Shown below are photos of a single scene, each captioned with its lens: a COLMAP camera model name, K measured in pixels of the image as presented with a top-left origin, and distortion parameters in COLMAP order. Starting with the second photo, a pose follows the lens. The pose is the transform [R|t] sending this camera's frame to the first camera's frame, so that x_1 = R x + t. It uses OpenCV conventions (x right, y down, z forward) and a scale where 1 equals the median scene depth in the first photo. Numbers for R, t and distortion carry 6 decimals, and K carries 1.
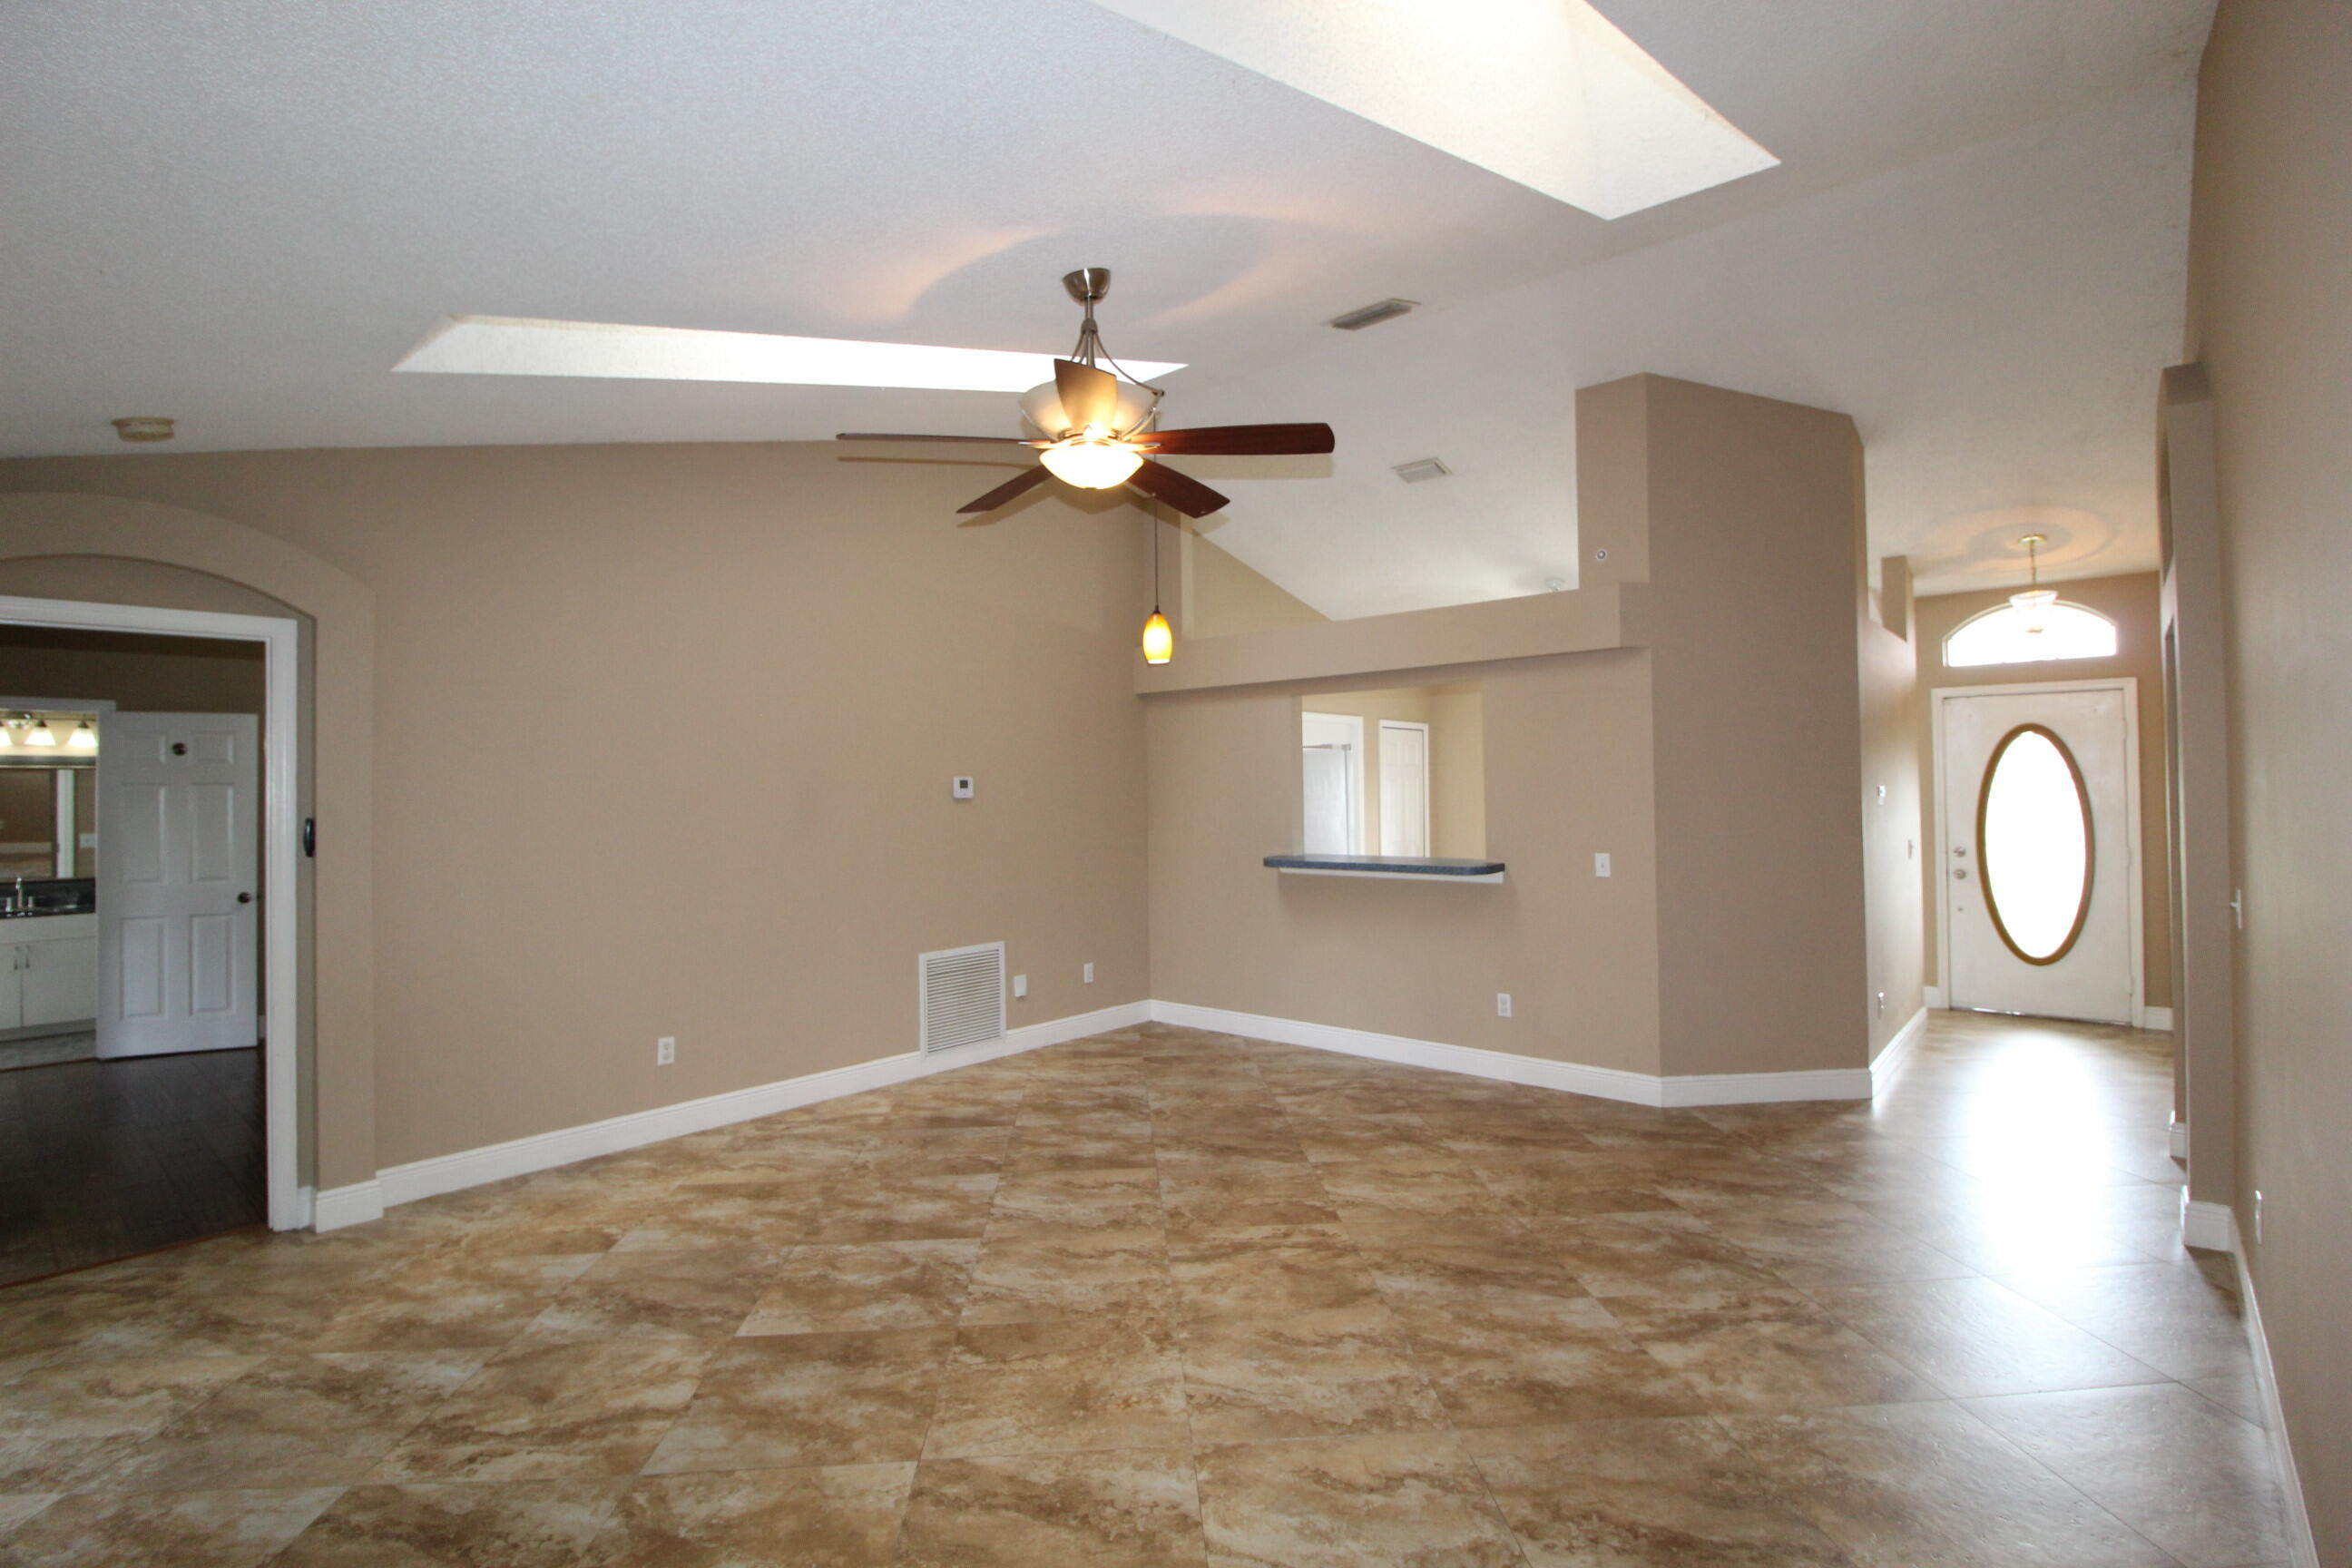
lens RADIAL K [[1083.4, 0, 1192.4], [0, 1083.4, 787.1], [0, 0, 1]] dist [-0.004311, -0.002425]
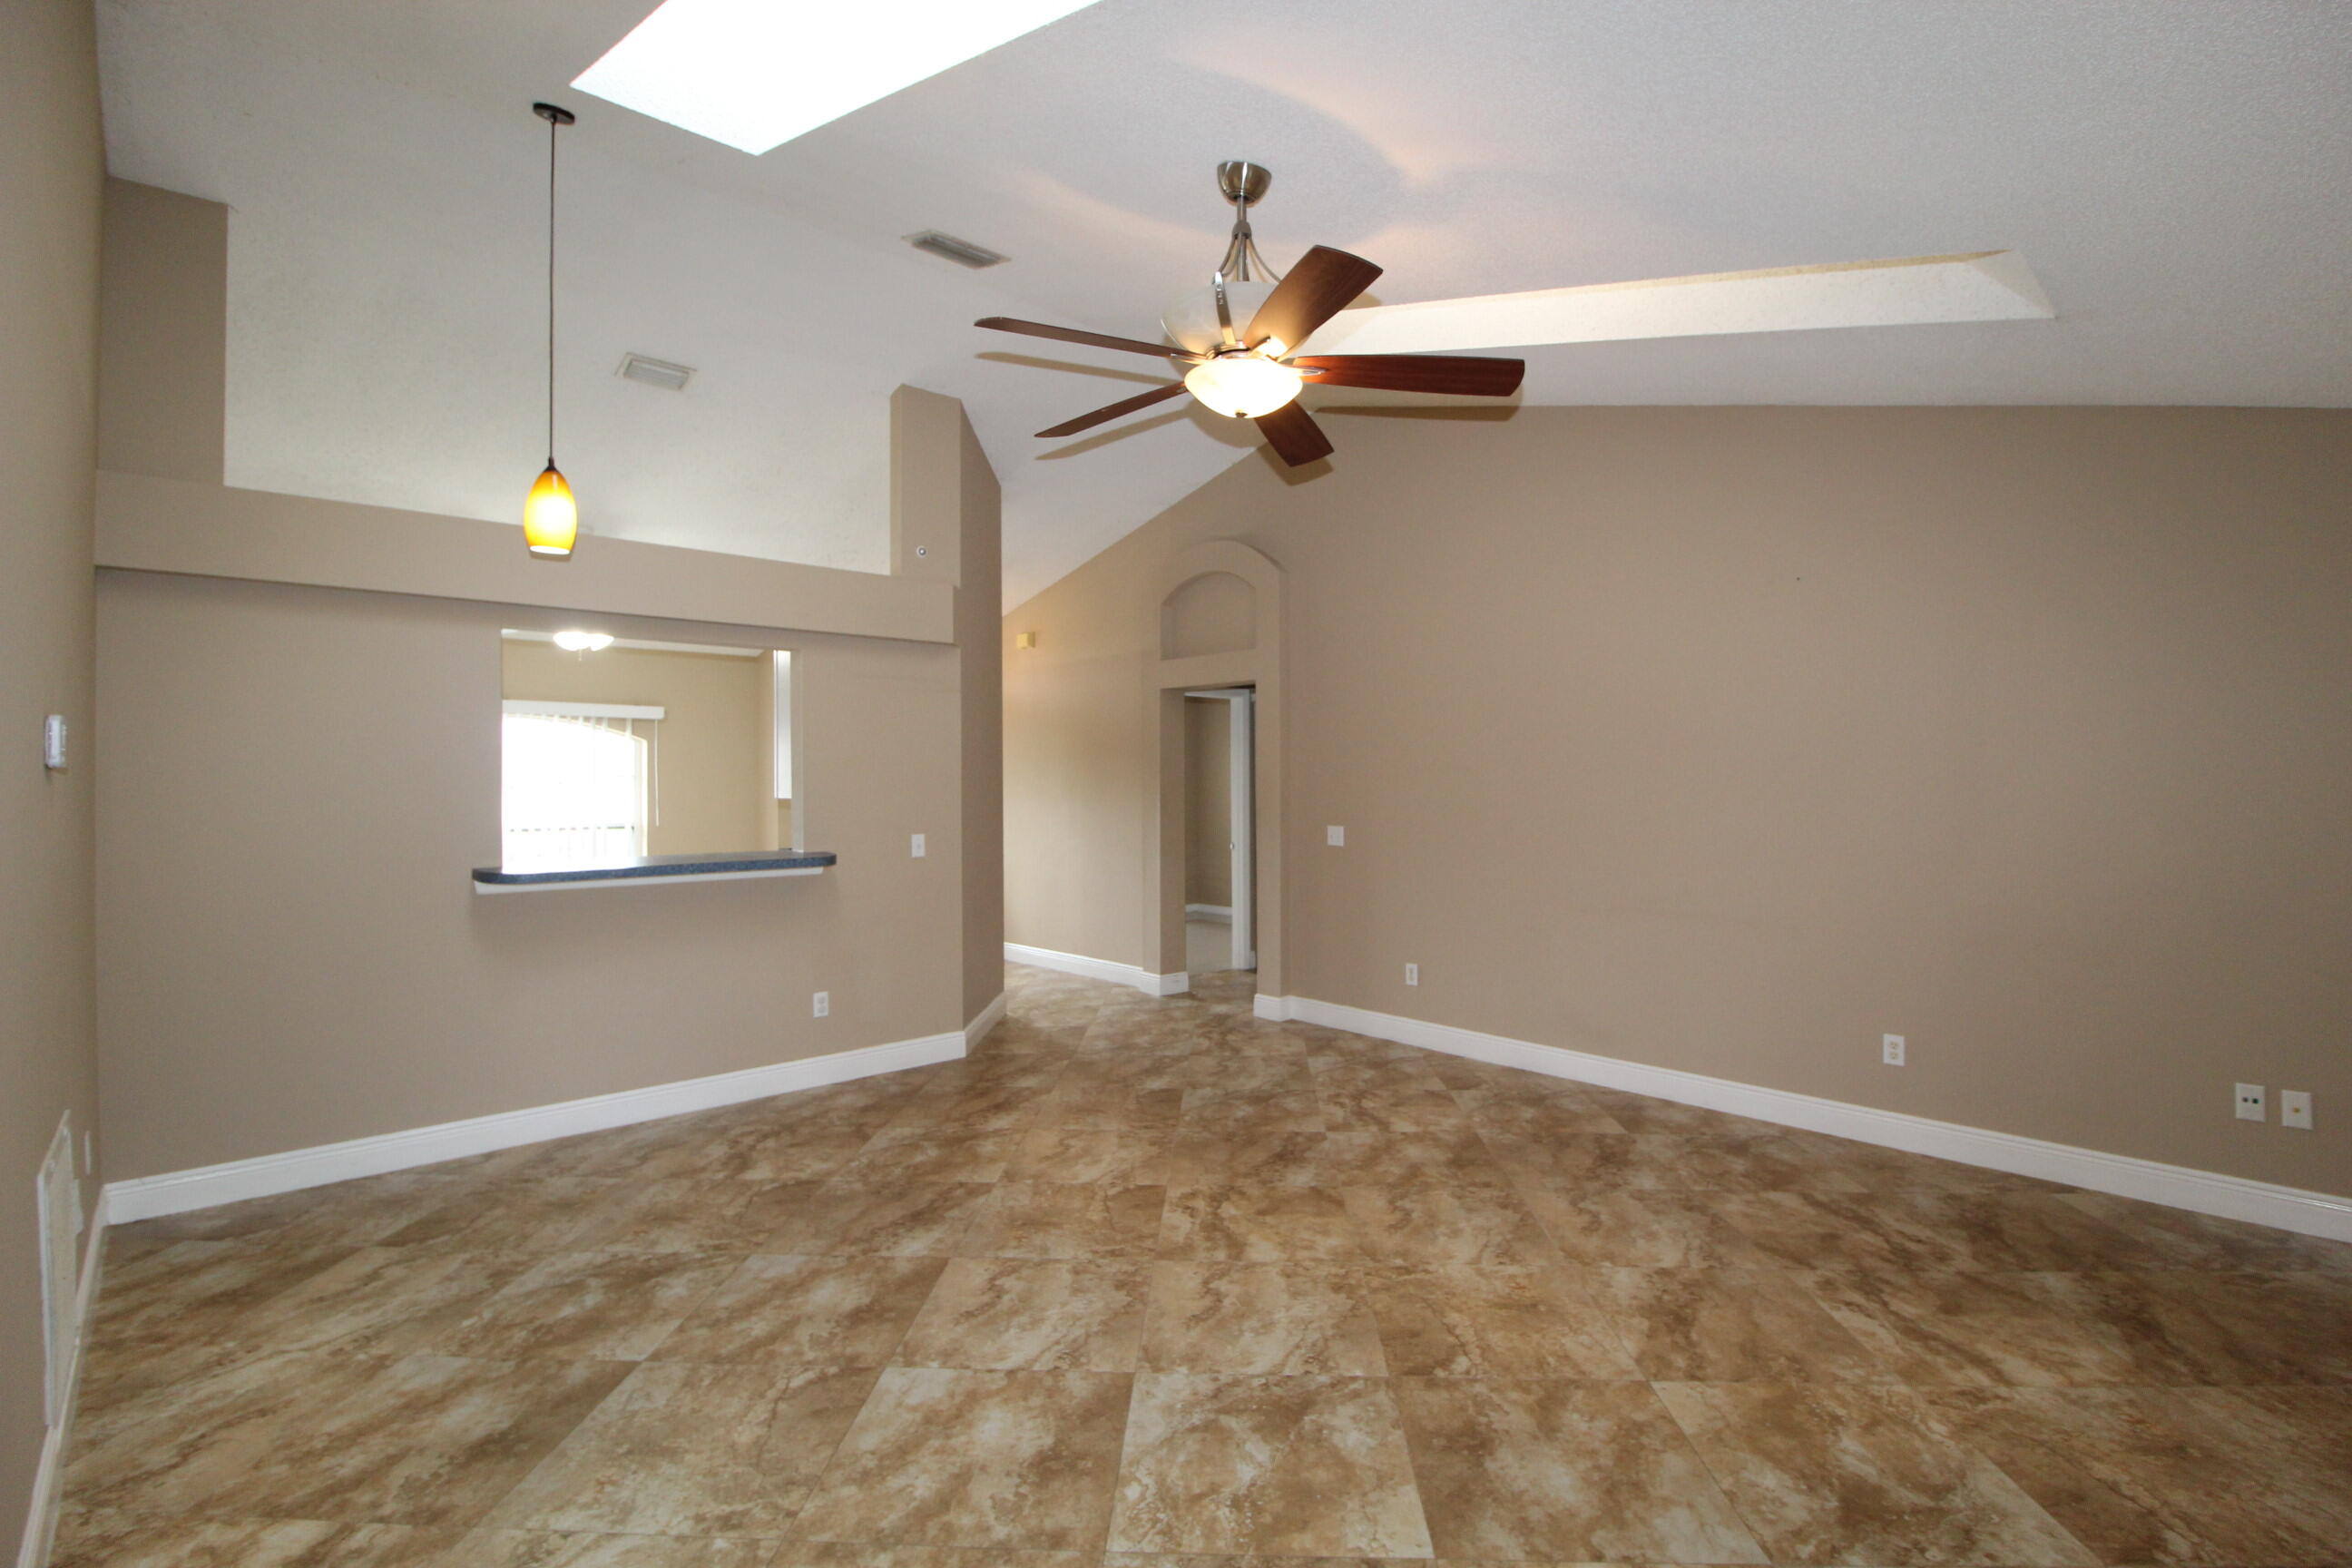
lens RADIAL K [[1083.4, 0, 1187.6], [0, 1083.4, 780.0], [0, 0, 1]] dist [-0.004311, -0.002425]
pose [[0.116515, 0.012855, 0.993106, -0.881795], [-0.004918, 0.999911, -0.012366, 0.027921], [-0.993177, -0.003443, 0.116568, 0.852092]]
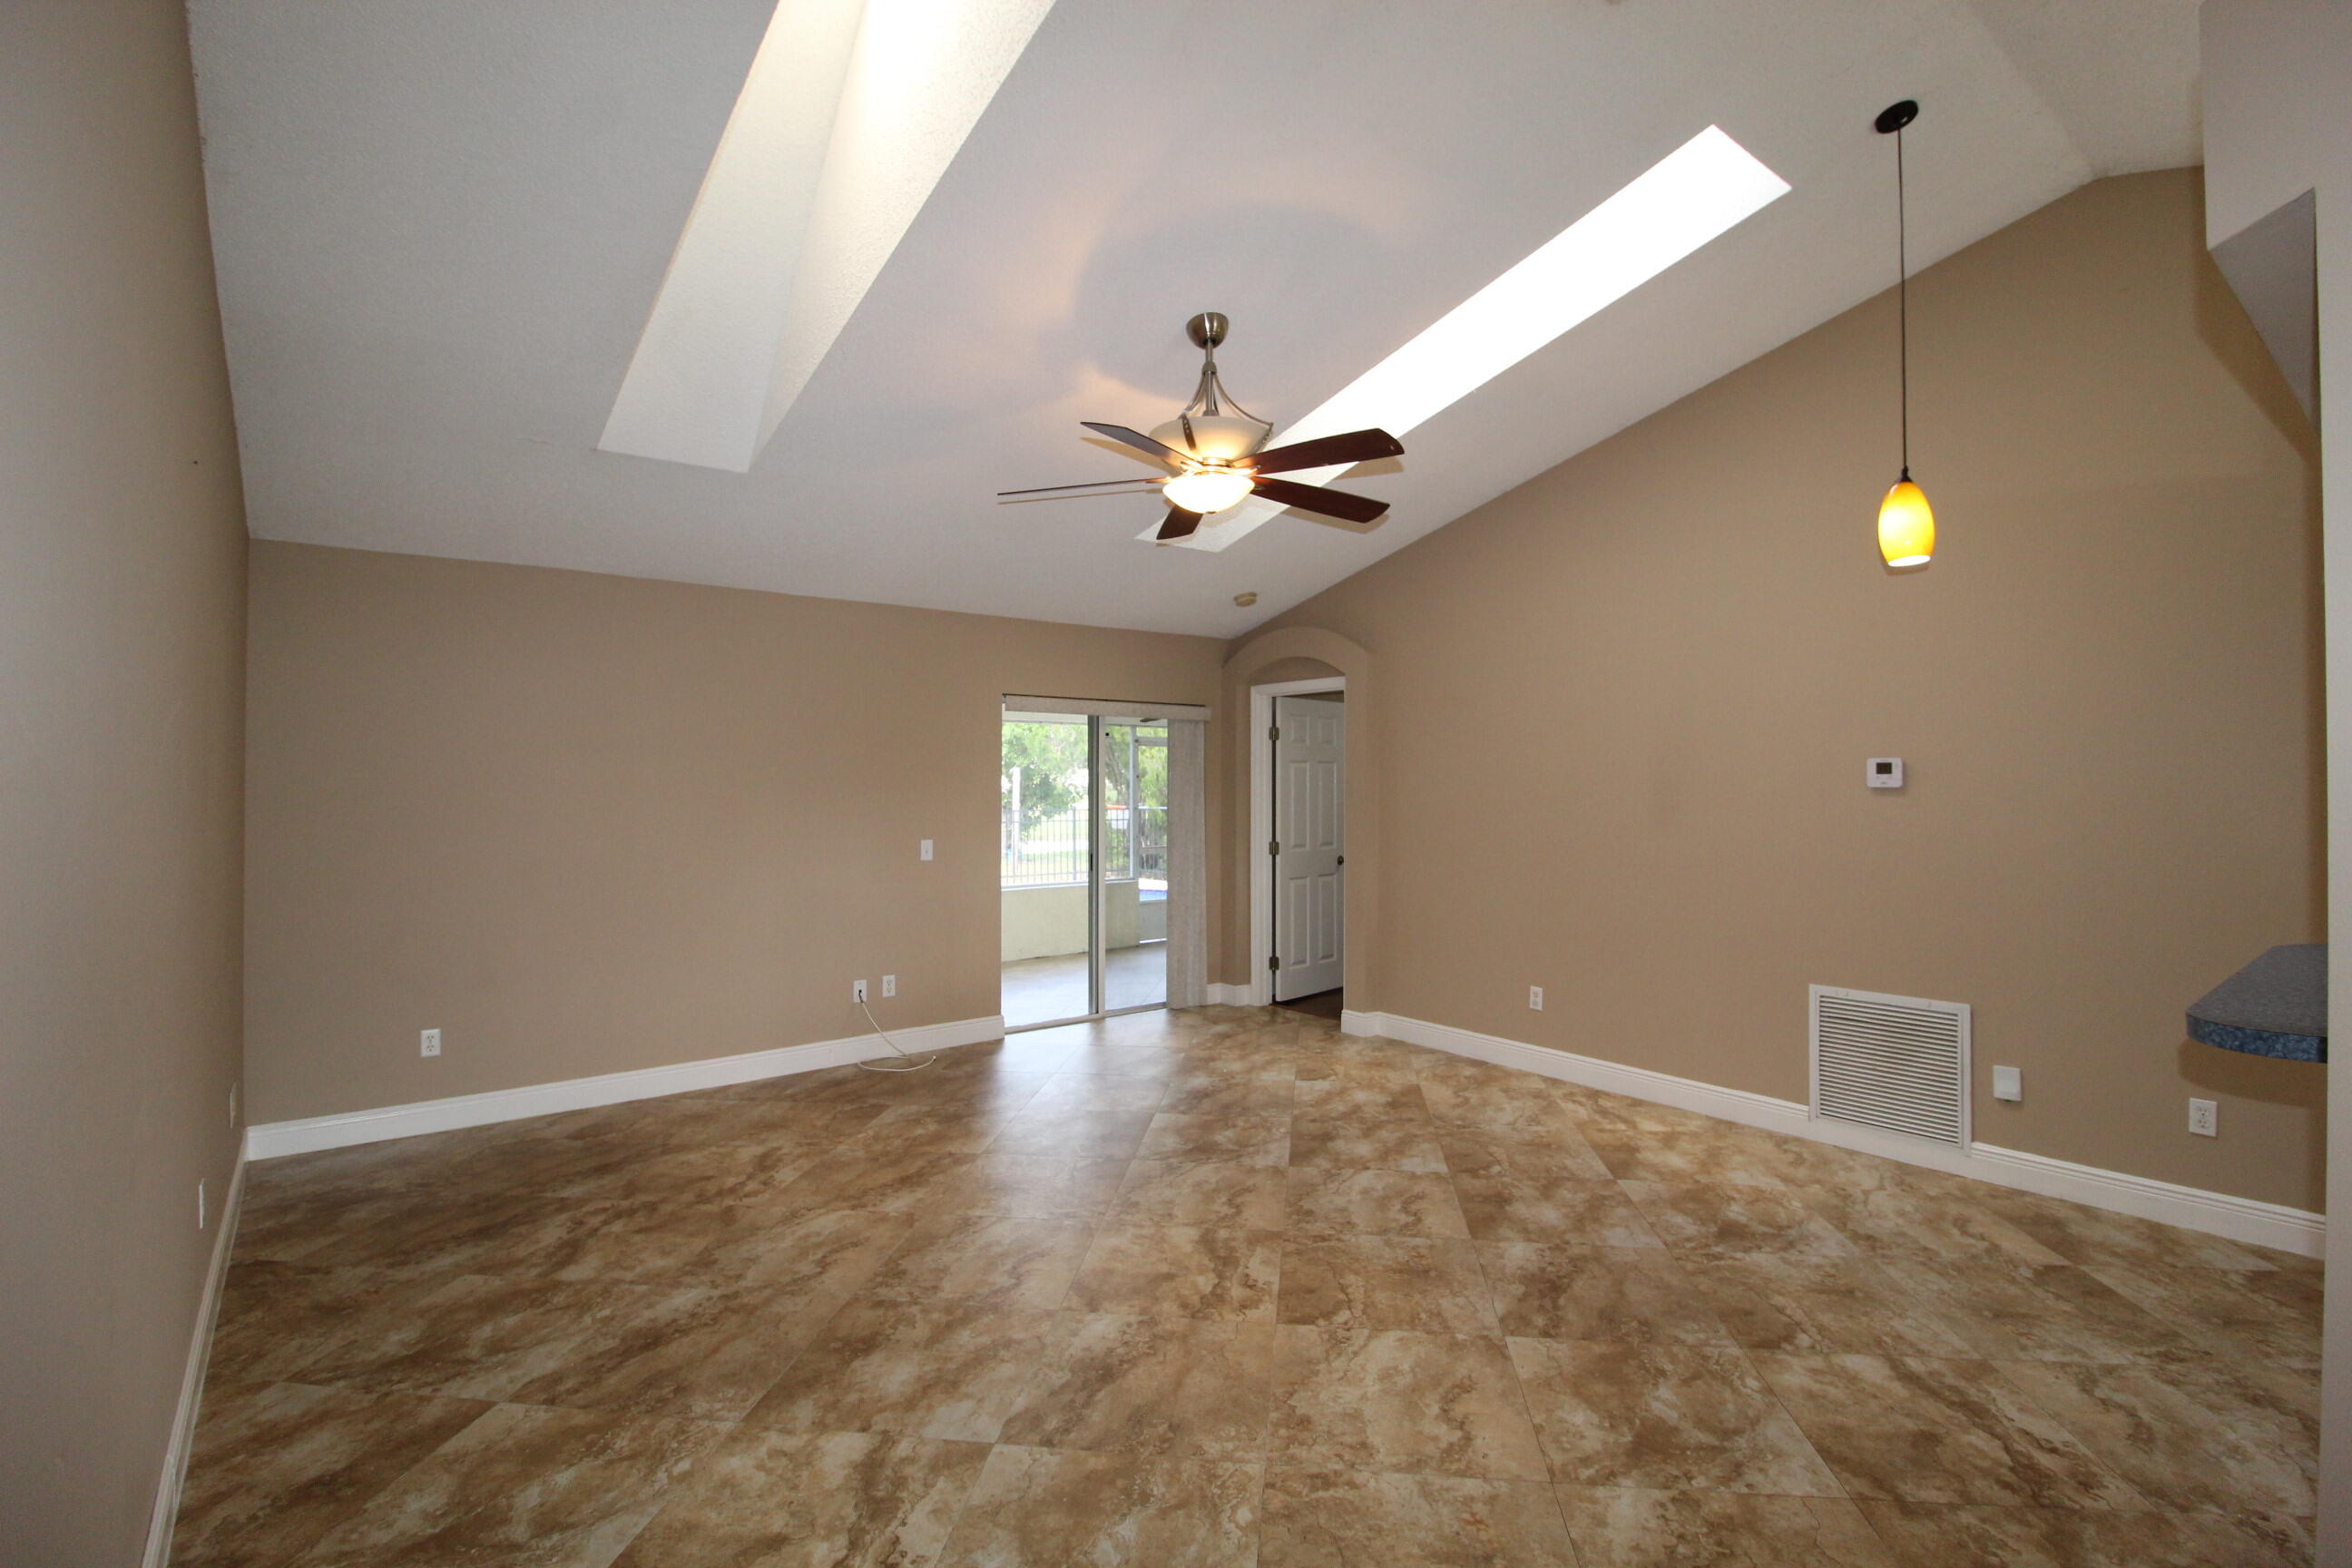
lens RADIAL K [[1083.4, 0, 1192.0], [0, 1083.4, 779.7], [0, 0, 1]] dist [-0.004311, -0.002425]
pose [[-0.187320, 0.011179, -0.982235, 0.924469], [0.007651, 0.999922, 0.009921, -0.009387], [0.982269, -0.005657, -0.187391, 1.079615]]
